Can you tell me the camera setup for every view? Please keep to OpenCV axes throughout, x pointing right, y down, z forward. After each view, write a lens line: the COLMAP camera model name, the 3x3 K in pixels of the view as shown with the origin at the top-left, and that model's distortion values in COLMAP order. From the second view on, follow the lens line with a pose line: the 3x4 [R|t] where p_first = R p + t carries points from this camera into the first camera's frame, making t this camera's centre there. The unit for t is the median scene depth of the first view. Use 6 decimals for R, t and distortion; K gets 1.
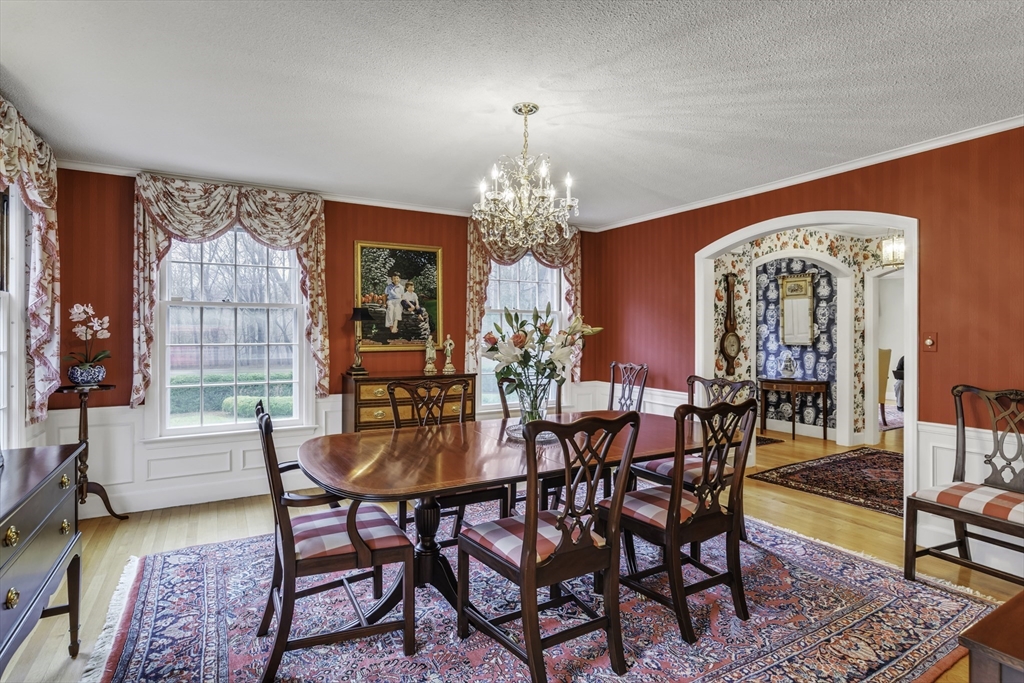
lens RADIAL K [[529.1, 0, 519.4], [0, 529.1, 335.9], [0, 0, 1]] dist [-0.012584, 0.002671]
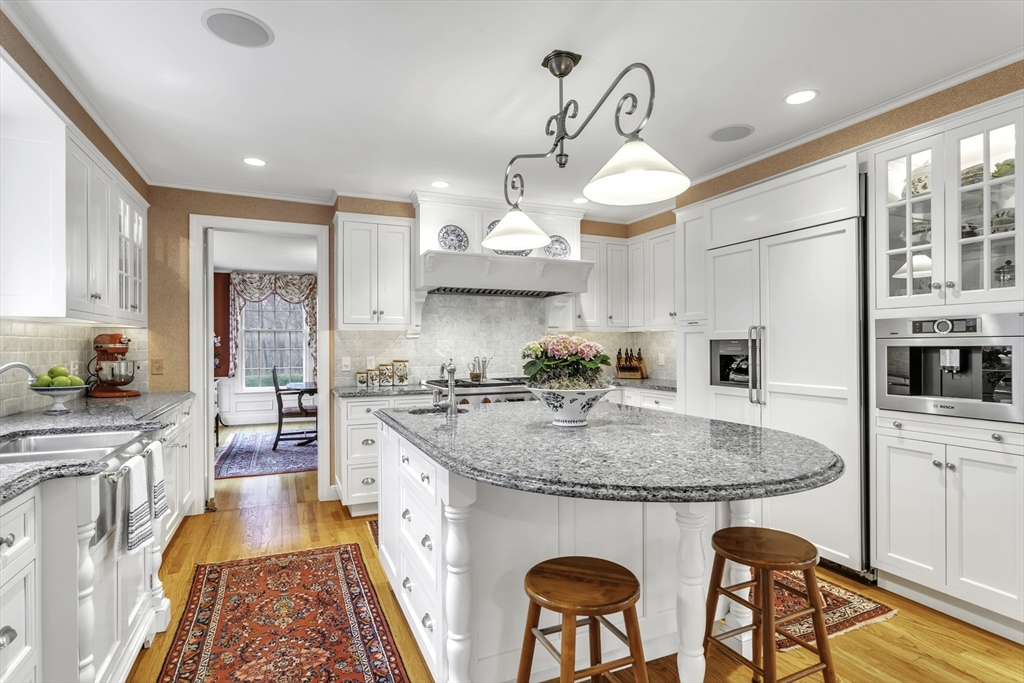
lens RADIAL K [[529.1, 0, 512.3], [0, 529.1, 347.5], [0, 0, 1]] dist [-0.012584, 0.002671]
pose [[0.993455, -0.005769, -0.114080, 0.697140], [0.005768, 0.999983, -0.000338, 0.017163], [0.114080, -0.000323, 0.993471, -1.063431]]
